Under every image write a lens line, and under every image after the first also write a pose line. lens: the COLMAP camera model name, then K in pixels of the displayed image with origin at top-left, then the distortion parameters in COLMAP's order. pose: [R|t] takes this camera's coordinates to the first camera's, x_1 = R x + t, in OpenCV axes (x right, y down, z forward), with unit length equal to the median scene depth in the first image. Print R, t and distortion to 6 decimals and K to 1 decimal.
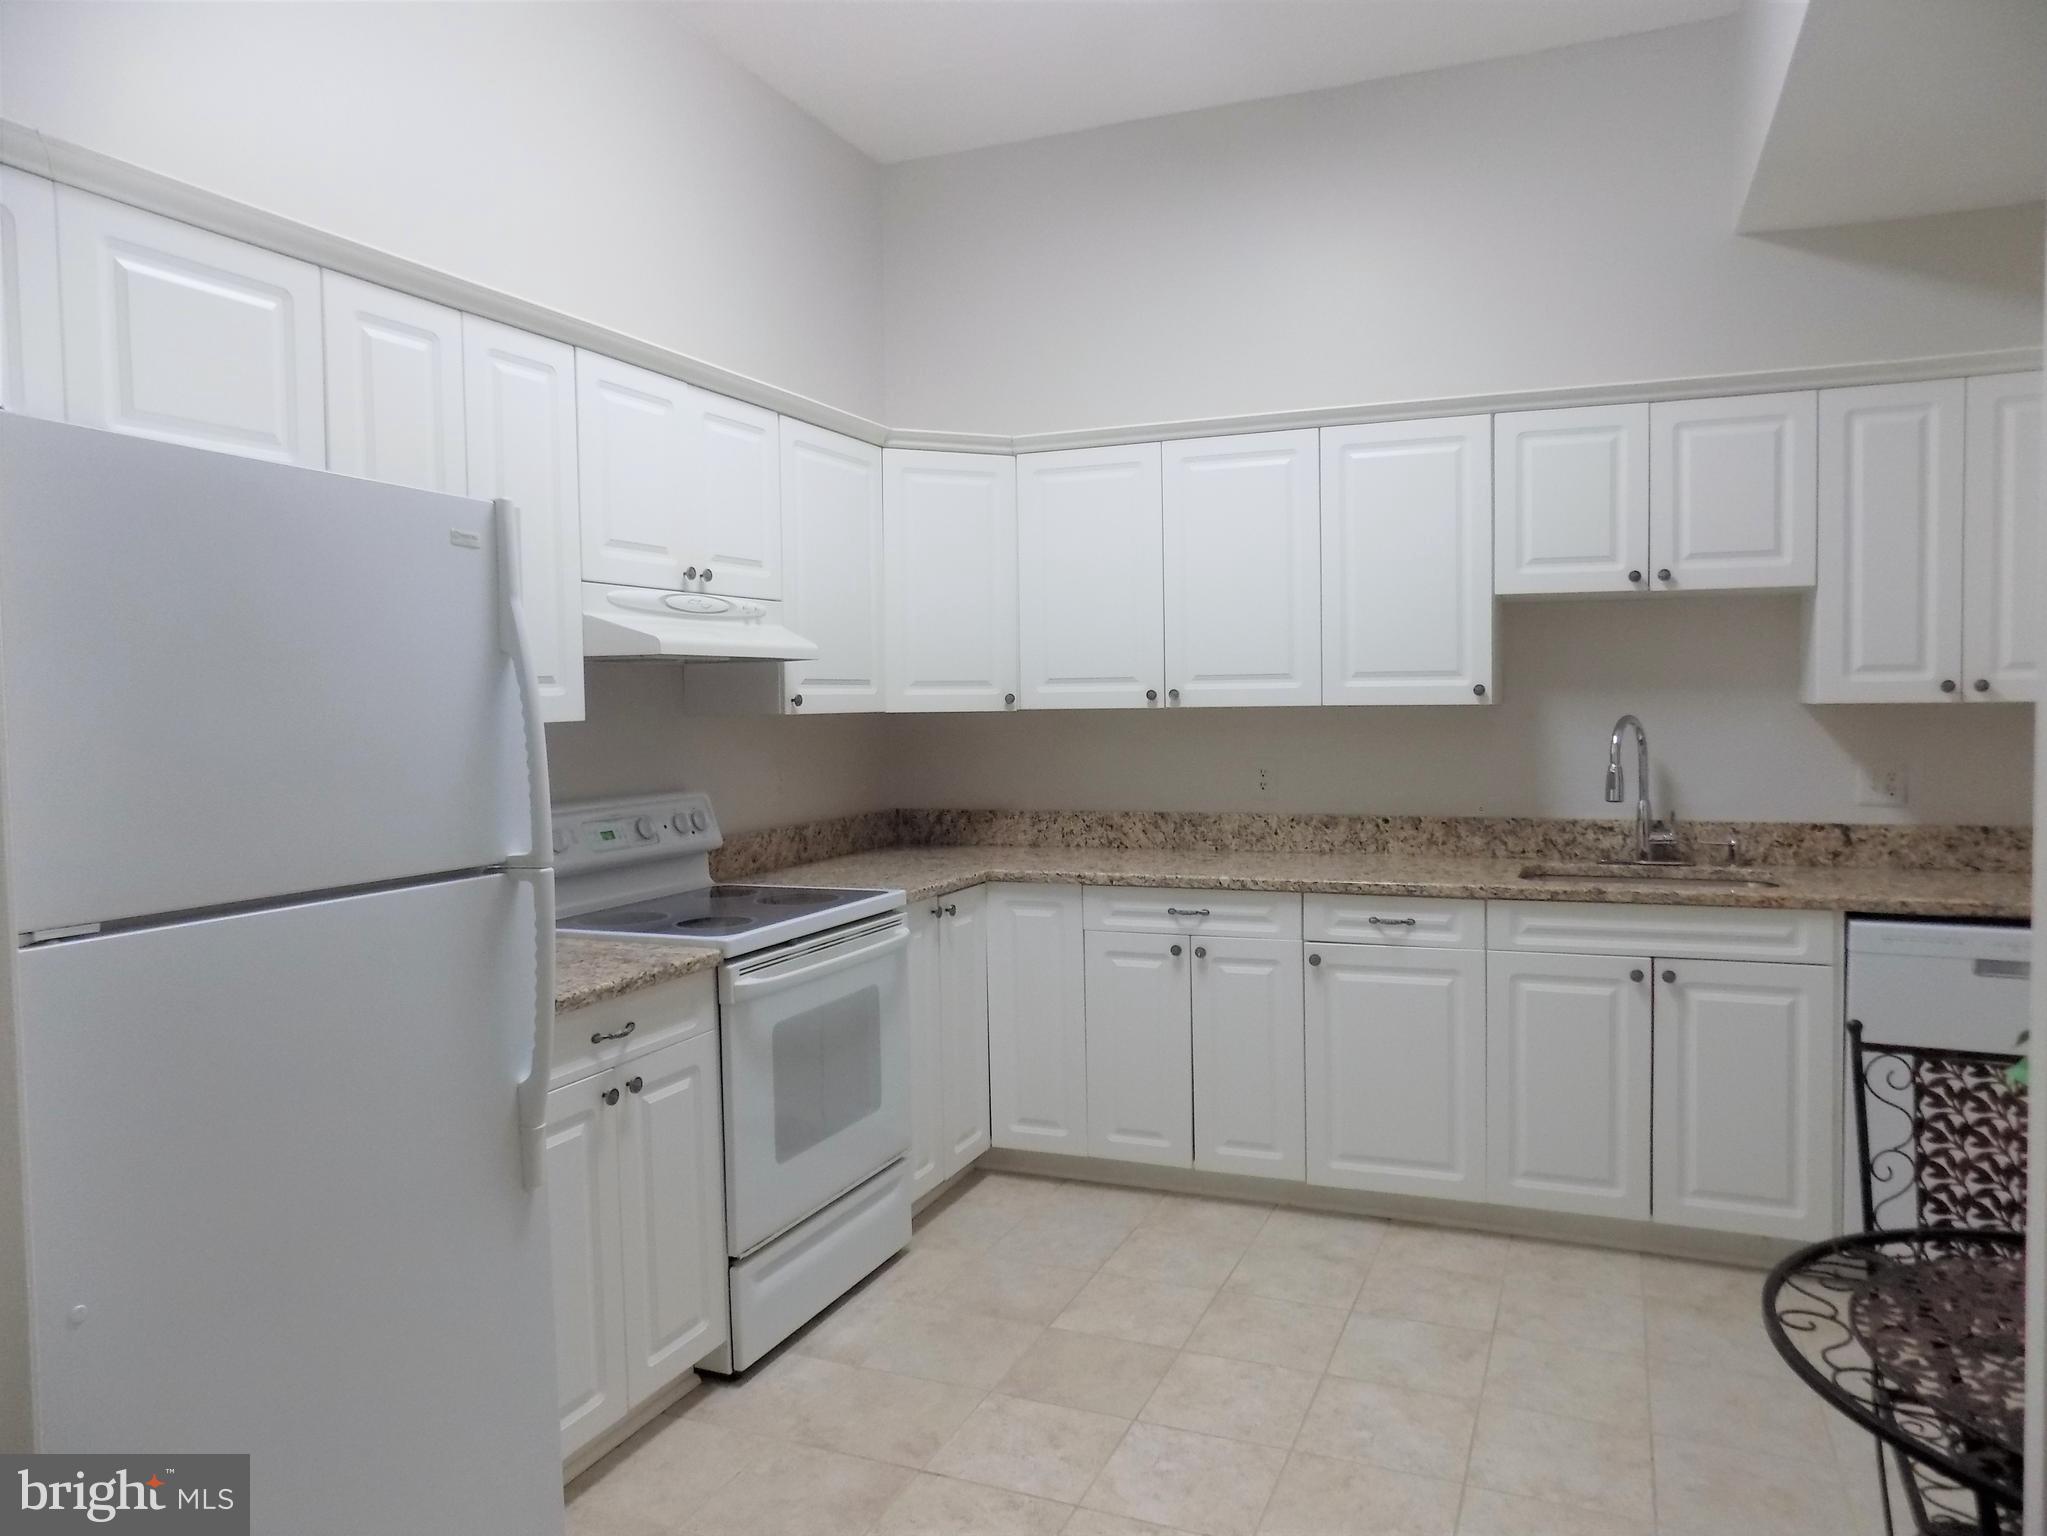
lens RADIAL K [[1395.3, 0, 1029.2], [0, 1395.3, 752.4], [0, 0, 1]] dist [-0.071719, 0.079270]
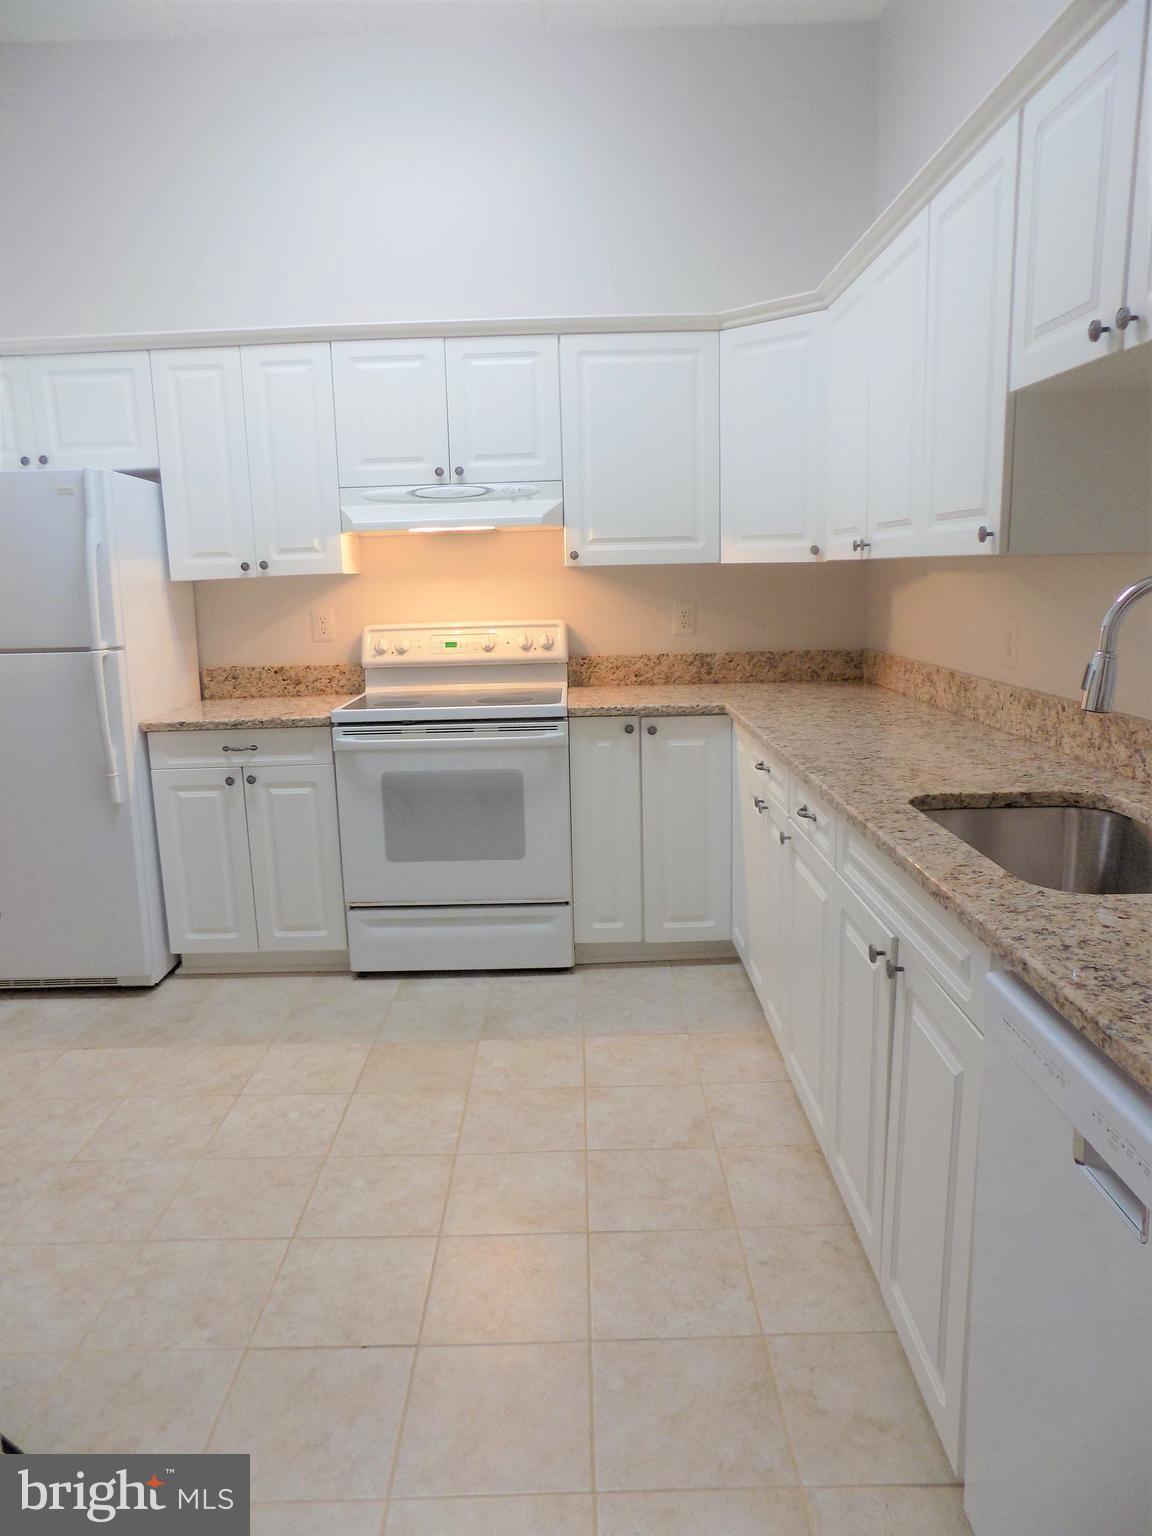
lens RADIAL K [[1036.3, 0, 563.9], [0, 1036.3, 761.9], [0, 0, 1]] dist [-0.081447, 0.080869]
pose [[0.386046, 0.171761, -0.906348, 0.779033], [-0.014601, 0.983527, 0.180168, -0.021890], [0.922364, -0.056320, 0.382195, 0.621187]]
